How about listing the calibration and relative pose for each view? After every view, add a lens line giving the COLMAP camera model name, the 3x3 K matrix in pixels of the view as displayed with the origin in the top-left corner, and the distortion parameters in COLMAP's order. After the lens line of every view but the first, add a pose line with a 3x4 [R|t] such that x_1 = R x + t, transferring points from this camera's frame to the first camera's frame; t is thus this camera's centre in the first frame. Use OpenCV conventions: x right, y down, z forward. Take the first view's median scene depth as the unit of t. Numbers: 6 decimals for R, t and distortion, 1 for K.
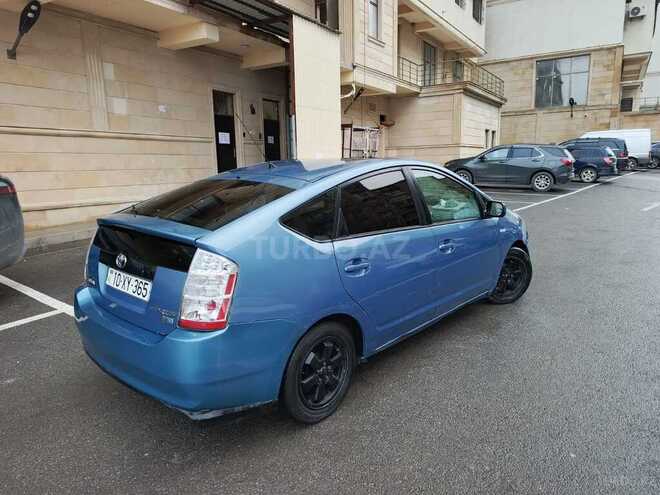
lens RADIAL K [[465.6, 0, 330.9], [0, 465.6, 247.5], [0, 0, 1]] dist [0.027599, -0.014394]
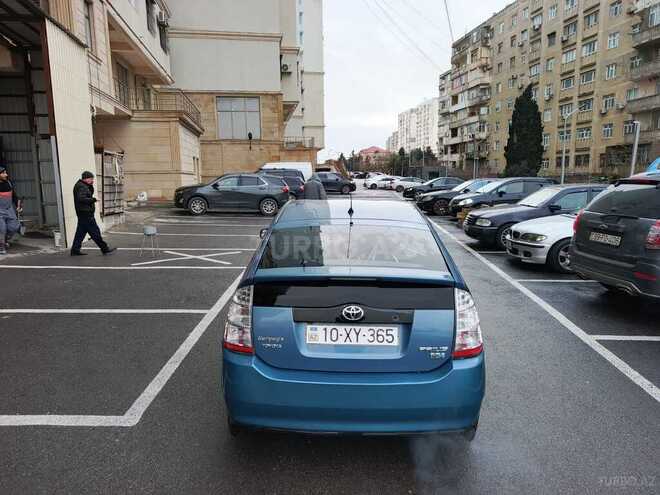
lens RADIAL K [[465.6, 0, 328.1], [0, 465.6, 246.4], [0, 0, 1]] dist [0.027599, -0.014394]
pose [[0.762607, -0.079171, 0.641999, -0.276221], [0.111098, 0.993765, -0.009418, -0.027105], [-0.637250, 0.078507, 0.766648, 0.065220]]
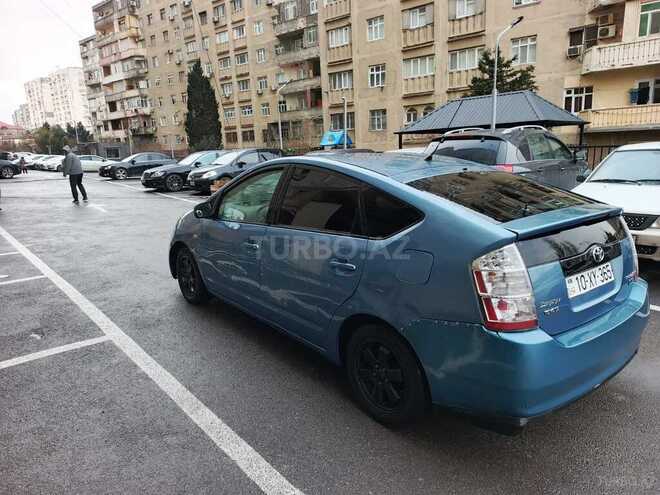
lens RADIAL K [[465.6, 0, 331.7], [0, 465.6, 246.9], [0, 0, 1]] dist [0.027599, -0.014394]
pose [[0.168920, -0.191905, 0.966767, -0.353245], [0.217942, 0.963855, 0.153247, -0.059790], [-0.961232, 0.184812, 0.204639, 0.325498]]
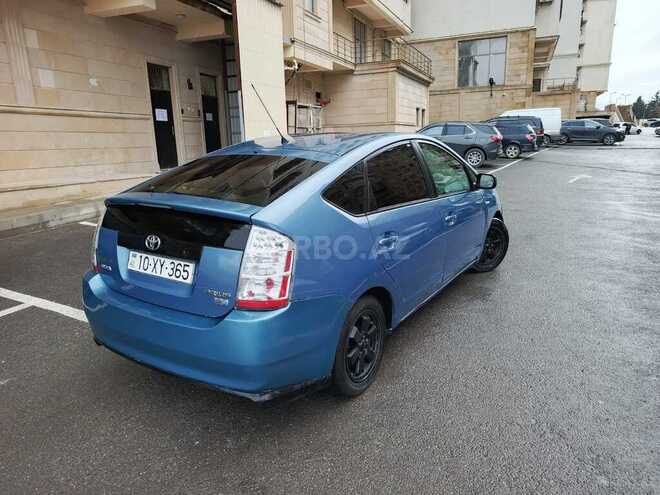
lens RADIAL K [[465.6, 0, 330.3], [0, 465.6, 247.5], [0, 0, 1]] dist [0.027599, -0.014394]
pose [[0.987336, -0.042658, 0.152801, -0.060036], [0.036102, 0.998315, 0.045426, 0.002137], [-0.154482, -0.039334, 0.987212, 0.006582]]
